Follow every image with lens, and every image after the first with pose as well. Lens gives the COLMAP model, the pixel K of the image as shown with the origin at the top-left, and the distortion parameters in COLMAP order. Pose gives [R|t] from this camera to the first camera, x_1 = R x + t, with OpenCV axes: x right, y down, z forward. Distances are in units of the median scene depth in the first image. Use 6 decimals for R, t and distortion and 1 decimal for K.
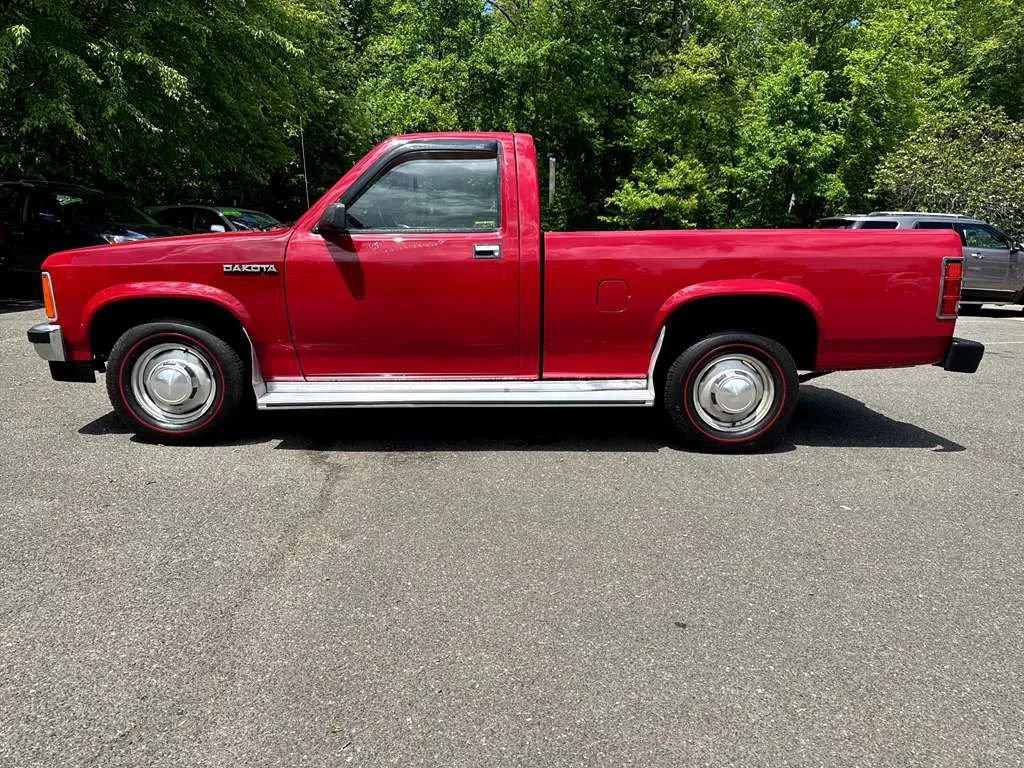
lens RADIAL K [[717.5, 0, 506.8], [0, 717.5, 389.2], [0, 0, 1]] dist [-0.000800, -0.011826]
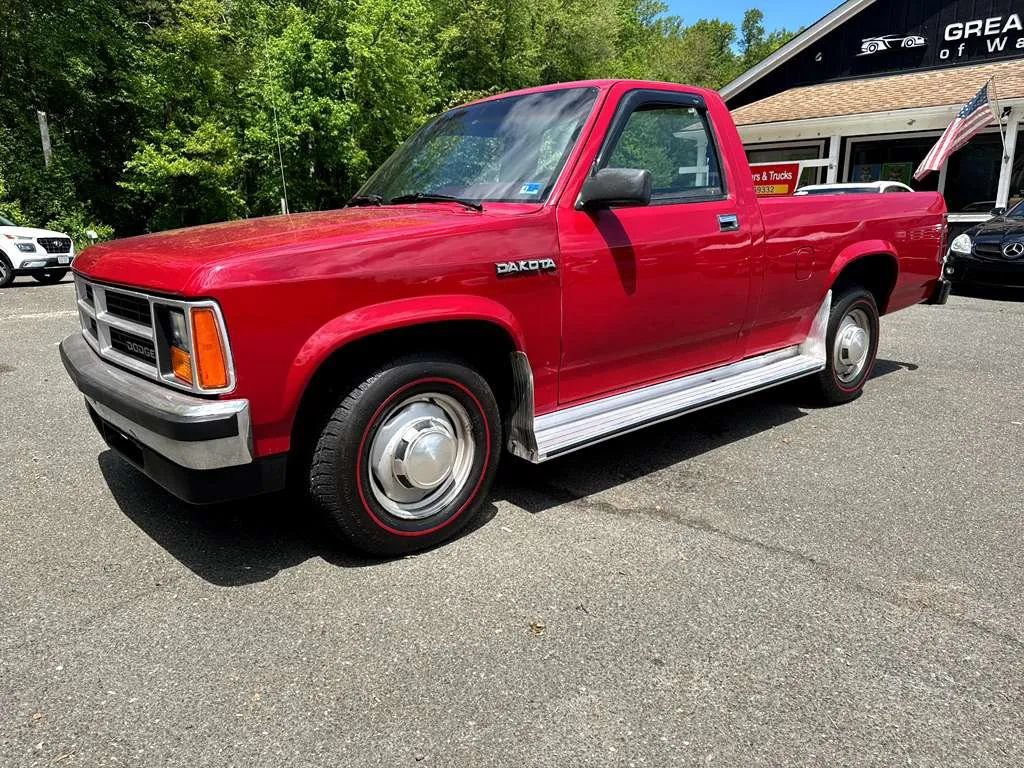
lens RADIAL K [[722.6, 0, 511.0], [0, 722.6, 363.4], [0, 0, 1]] dist [0.025371, -0.005688]
pose [[0.786417, -0.155340, 0.597845, -0.056719], [0.150831, 0.986856, 0.058011, -0.008365], [-0.598998, 0.044552, 0.799510, 0.032242]]
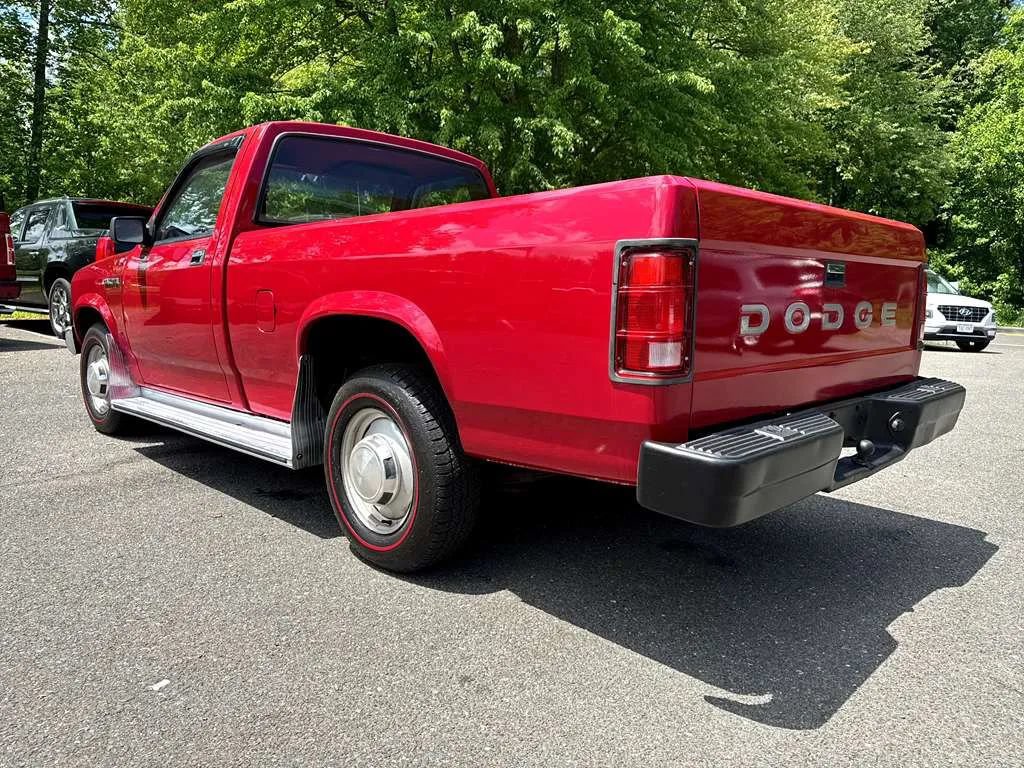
lens RADIAL K [[717.5, 0, 506.8], [0, 717.5, 389.2], [0, 0, 1]] dist [-0.000800, -0.011826]
pose [[0.684254, 0.097307, -0.722722, 0.064873], [-0.150028, 0.988641, -0.008933, -0.005947], [0.713644, 0.114541, 0.691081, 0.048194]]
